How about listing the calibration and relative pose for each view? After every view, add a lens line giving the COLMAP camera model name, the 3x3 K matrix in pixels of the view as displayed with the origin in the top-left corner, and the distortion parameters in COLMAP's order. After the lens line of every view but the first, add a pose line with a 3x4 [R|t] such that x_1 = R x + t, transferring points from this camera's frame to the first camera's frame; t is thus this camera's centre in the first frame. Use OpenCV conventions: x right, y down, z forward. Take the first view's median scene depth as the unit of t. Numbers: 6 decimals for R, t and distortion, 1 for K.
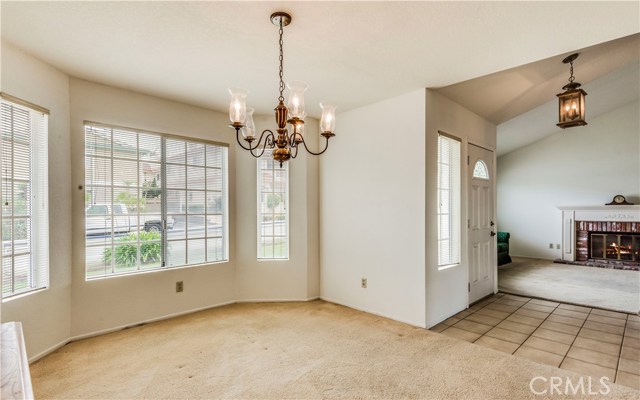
lens RADIAL K [[323.0, 0, 316.9], [0, 323.0, 211.0], [0, 0, 1]] dist [0.012889, -0.001873]
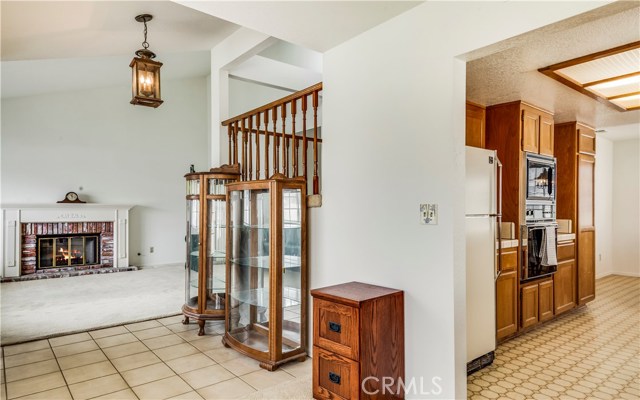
lens RADIAL K [[388.3, 0, 322.6], [0, 388.3, 211.9], [0, 0, 1]] dist [0.034090, -0.000161]
pose [[0.088729, -0.003466, 0.996050, -0.069517], [-0.001942, 0.999991, 0.003653, 0.000067], [-0.996054, -0.002258, 0.088721, 0.231891]]
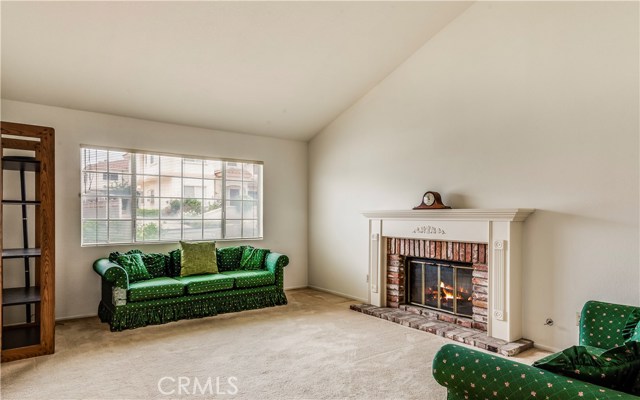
lens RADIAL K [[388.0, 0, 306.5], [0, 388.0, 213.0], [0, 0, 1]] dist [0.040922, -0.000198]
pose [[0.990032, 0.007289, -0.140653, 0.811165], [-0.009102, 0.999884, -0.012252, -0.002533], [0.140547, 0.013410, 0.989983, 0.322285]]
